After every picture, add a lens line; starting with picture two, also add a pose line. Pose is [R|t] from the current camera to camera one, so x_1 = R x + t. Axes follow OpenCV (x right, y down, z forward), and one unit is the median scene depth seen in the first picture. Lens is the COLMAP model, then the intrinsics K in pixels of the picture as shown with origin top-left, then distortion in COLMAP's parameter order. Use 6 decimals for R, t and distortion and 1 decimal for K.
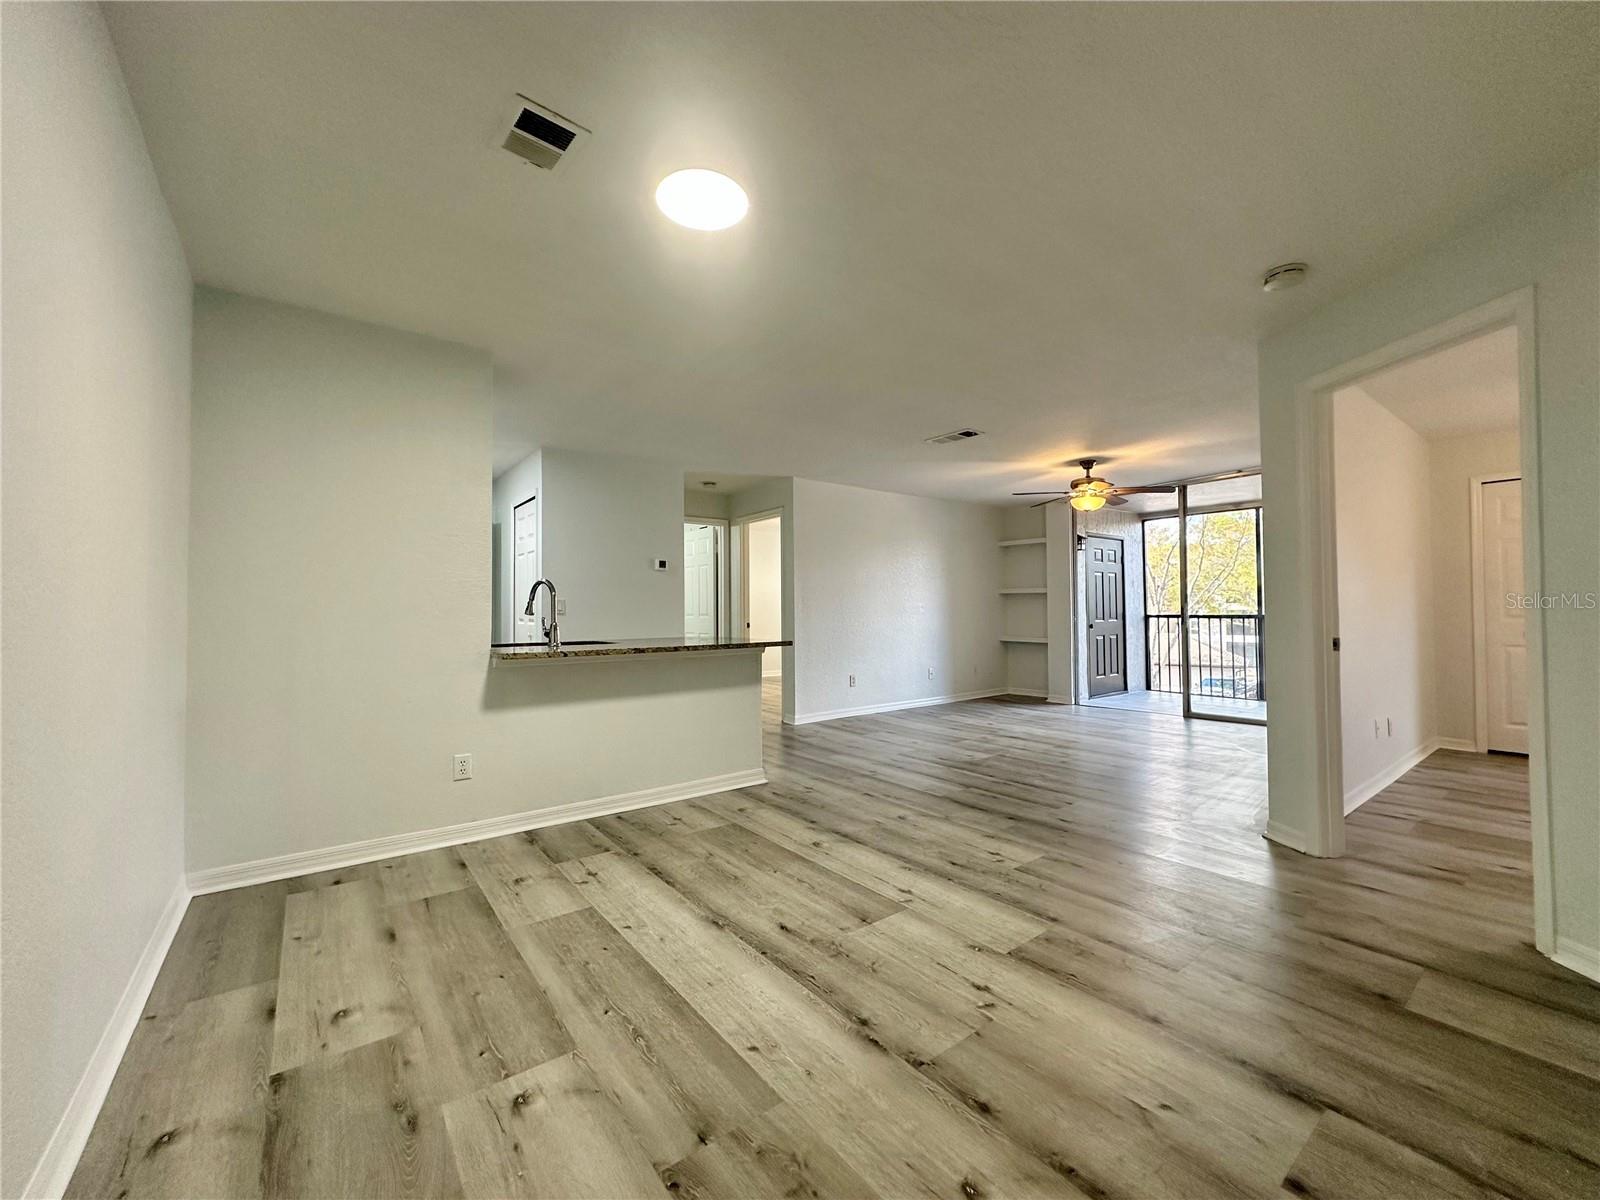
lens RADIAL K [[634.8, 0, 800.0], [0, 634.8, 600.0], [0, 0, 1]] dist [-0.002332, 0.000288]
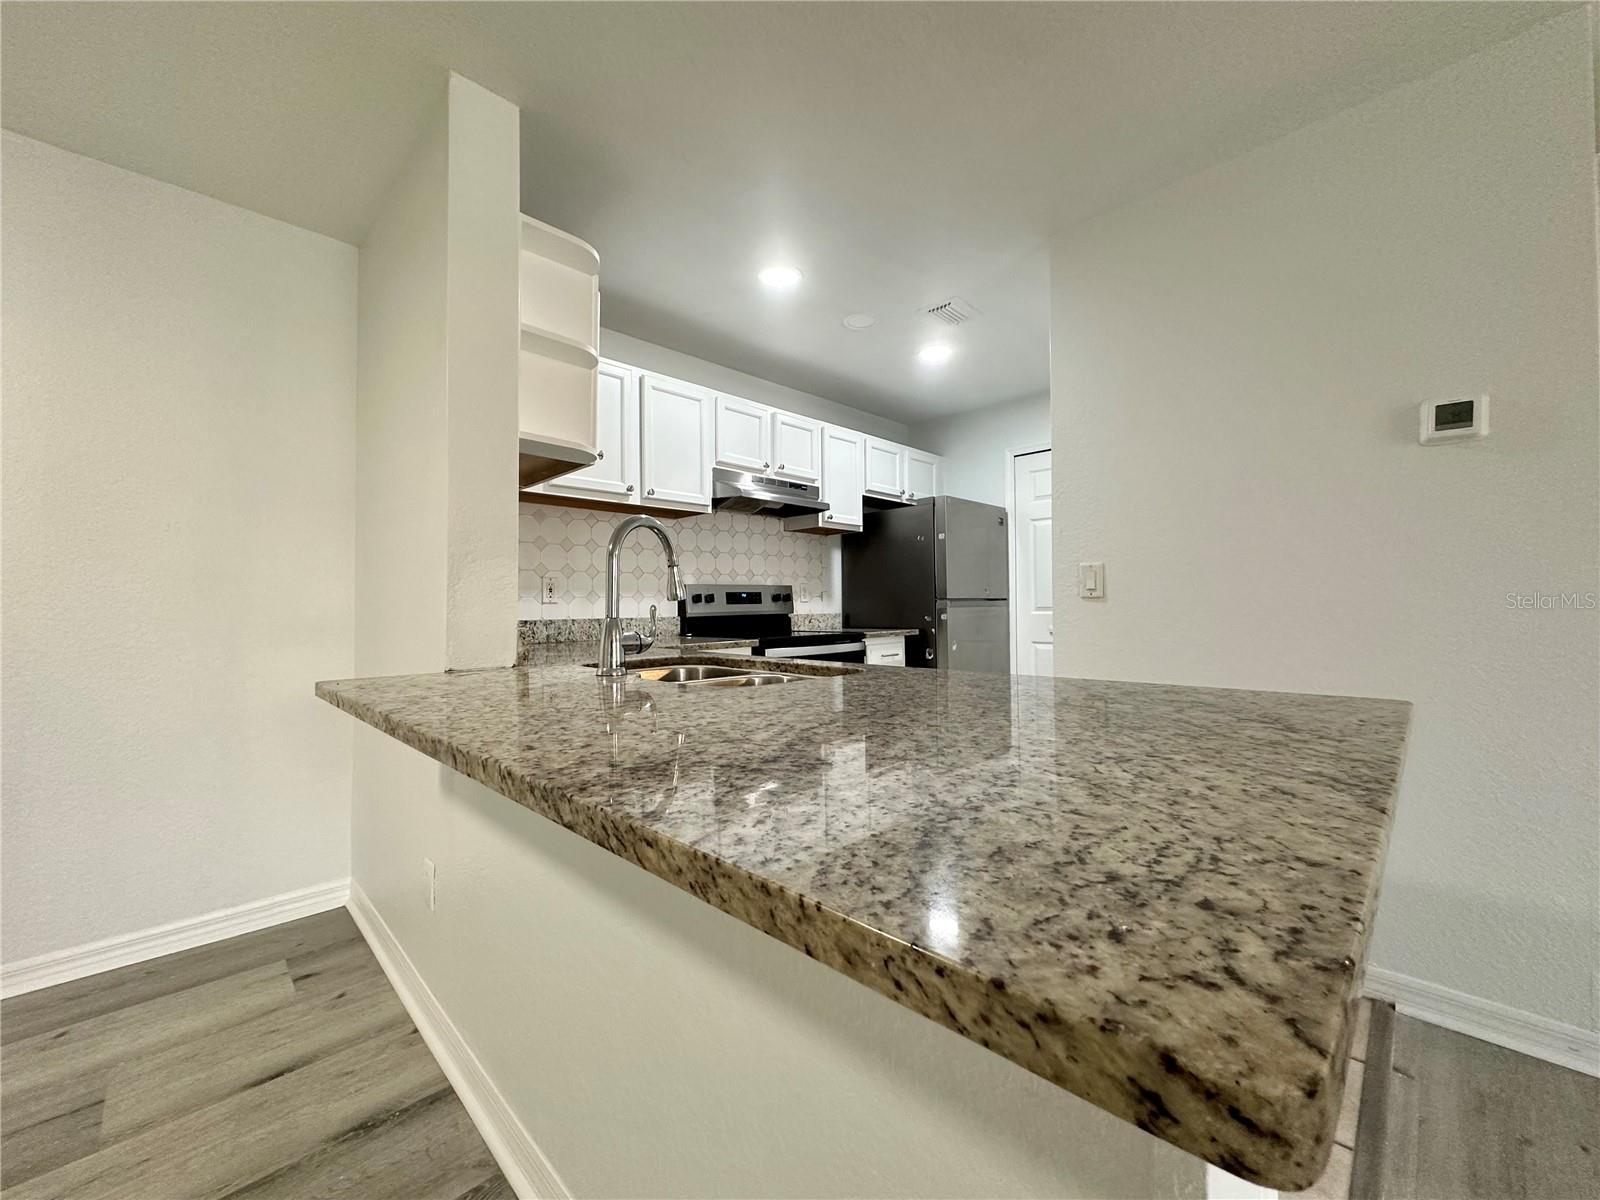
lens RADIAL K [[634.8, 0, 800.0], [0, 634.8, 600.0], [0, 0, 1]] dist [-0.002332, 0.000288]
pose [[0.126681, -0.008345, -0.991908, 0.049905], [0.025539, 0.999661, -0.005149, 0.040758], [0.991615, -0.024680, 0.126851, 1.498181]]
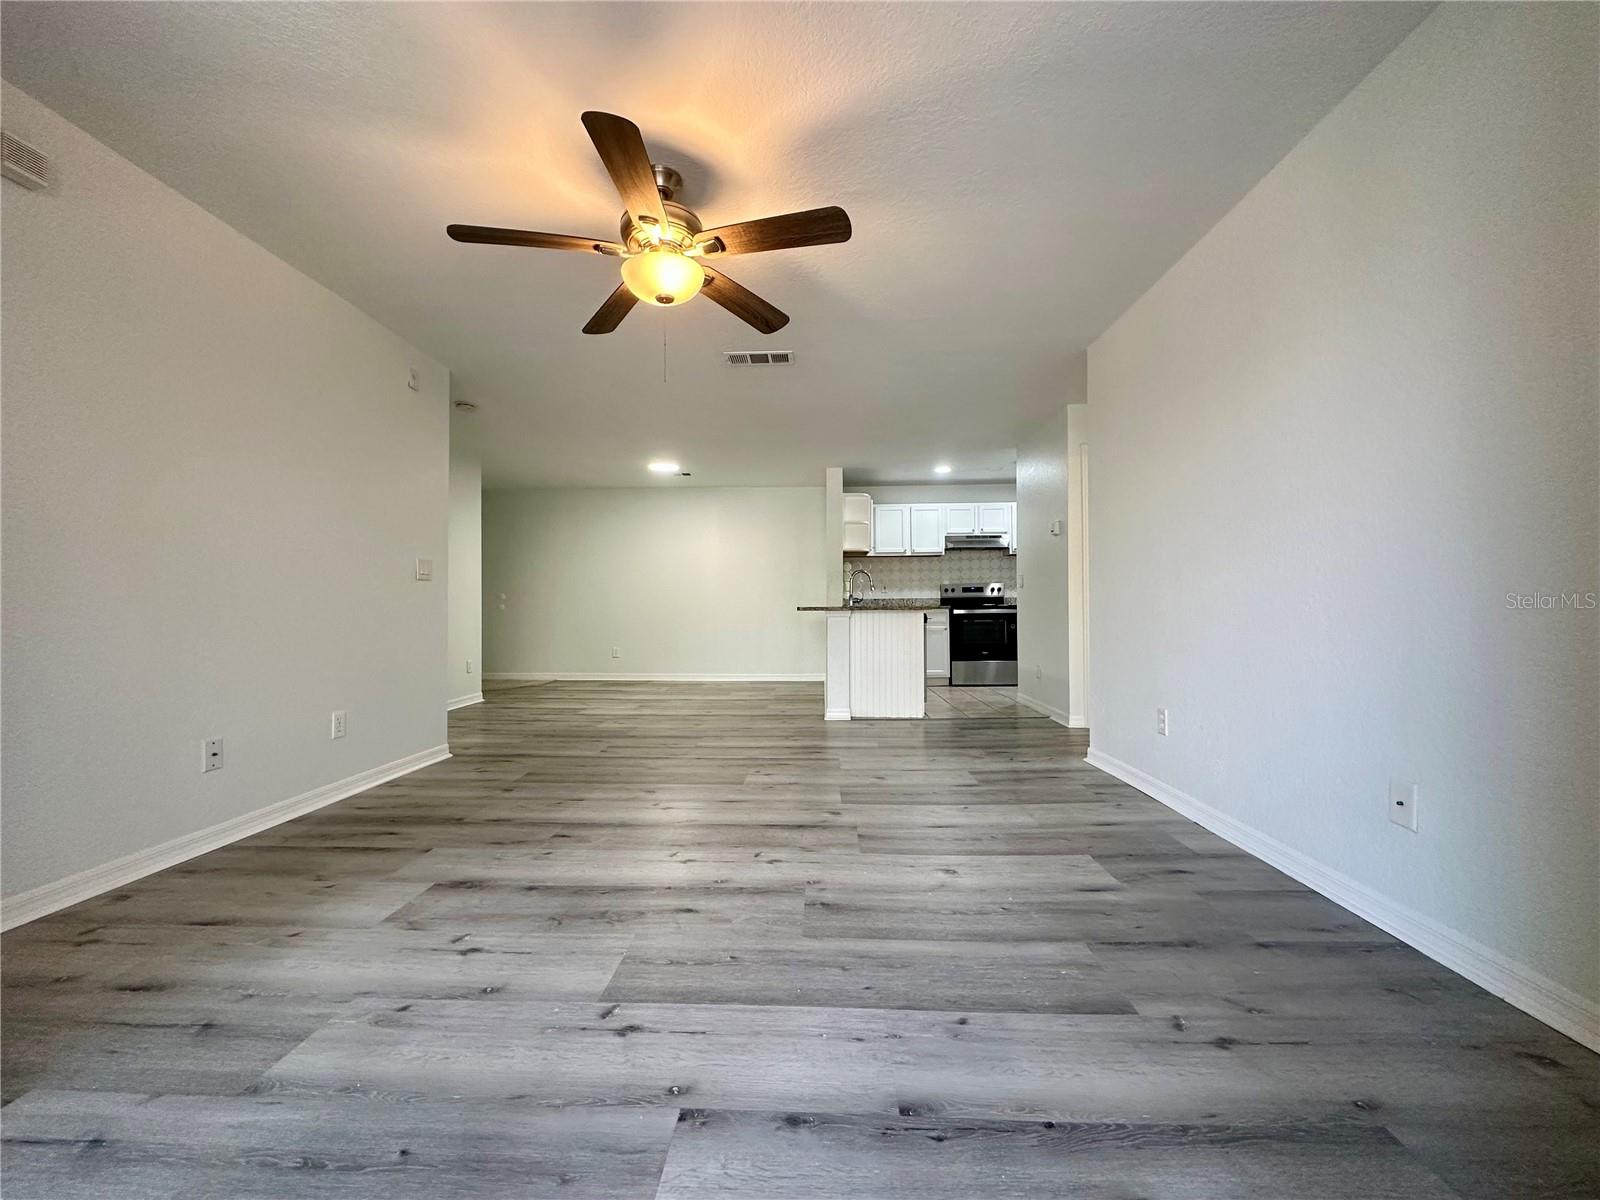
lens RADIAL K [[634.8, 0, 800.0], [0, 634.8, 600.0], [0, 0, 1]] dist [-0.002332, 0.000288]
pose [[-0.636261, 0.000234, -0.771474, 1.533888], [0.023179, 0.999554, -0.018814, 0.113874], [0.771126, -0.029853, -0.635982, 2.851332]]
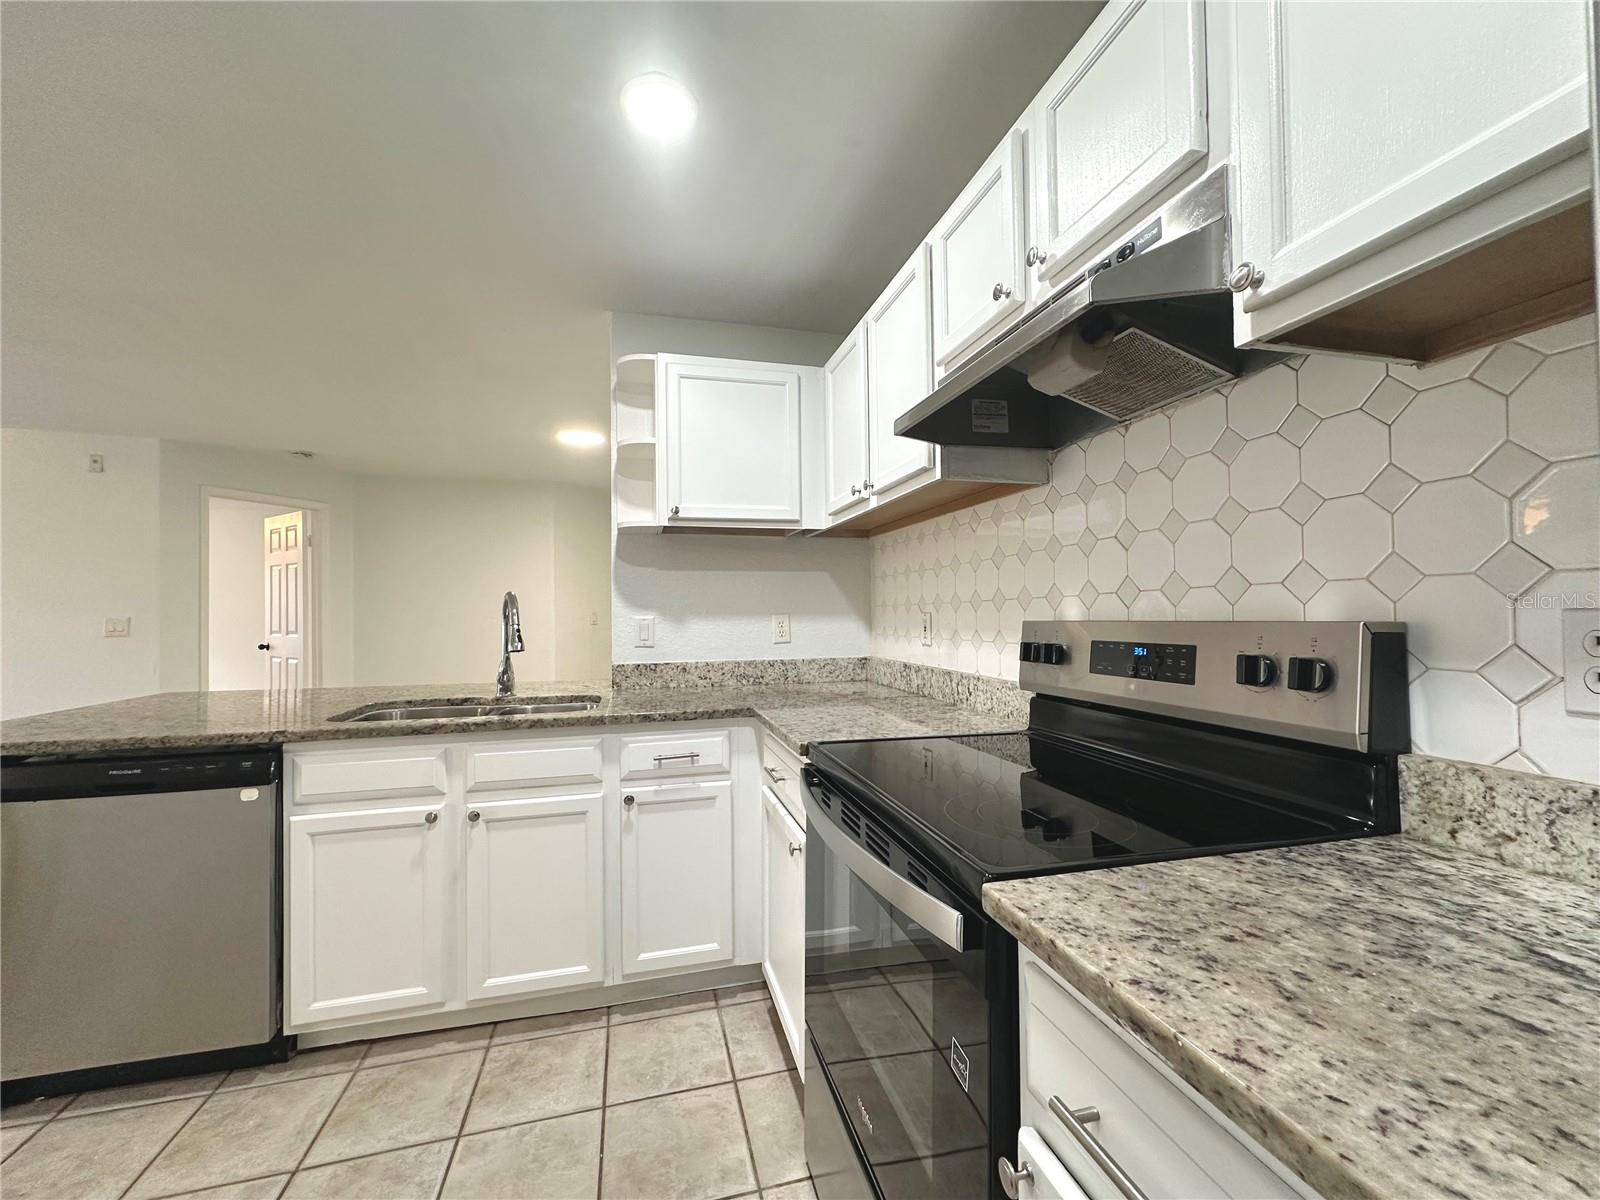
lens RADIAL K [[634.8, 0, 800.0], [0, 634.8, 600.0], [0, 0, 1]] dist [-0.002332, 0.000288]
pose [[-0.919353, 0.018760, 0.392986, -1.302302], [0.005191, 0.999354, -0.035563, -0.002797], [-0.393400, -0.030655, -0.918856, 2.083880]]
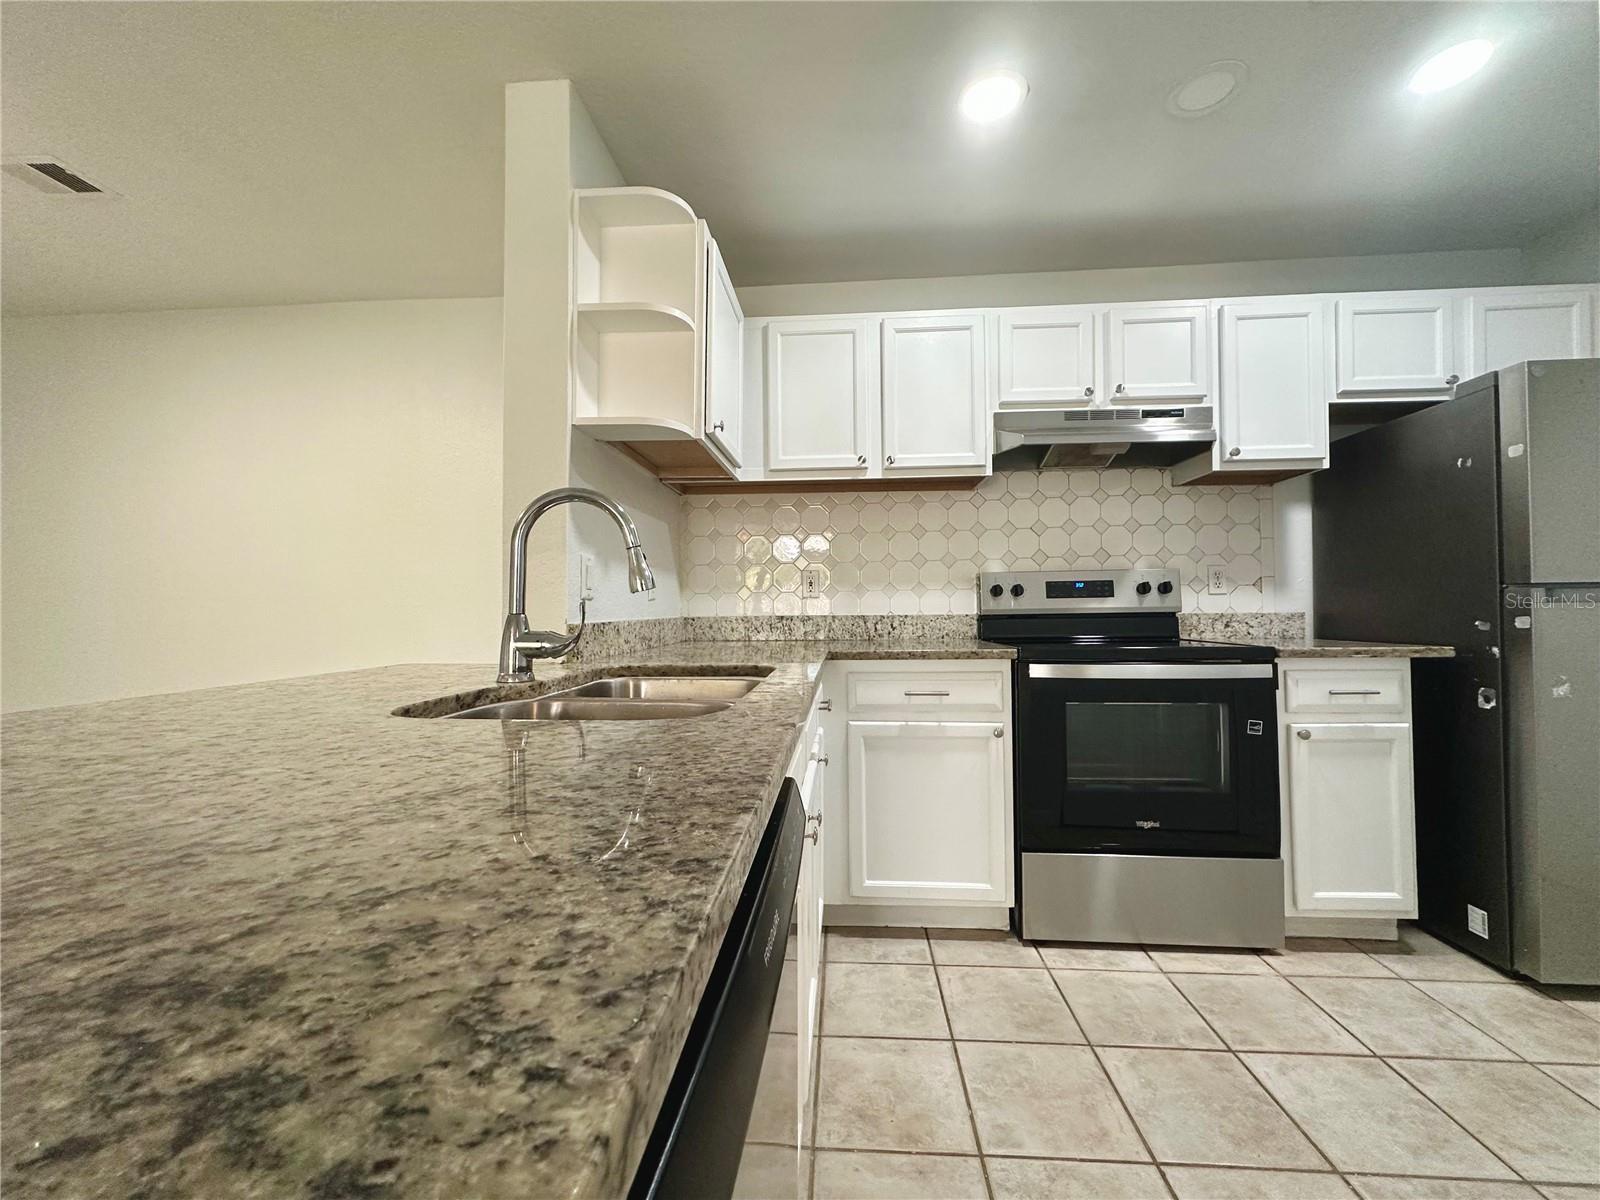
lens RADIAL K [[634.8, 0, 800.0], [0, 634.8, 600.0], [0, 0, 1]] dist [-0.002332, 0.000288]
pose [[-0.670385, -0.001710, -0.742011, -0.330502], [0.020351, 0.999579, -0.020690, 0.054268], [0.741734, -0.028971, -0.670068, 1.889090]]
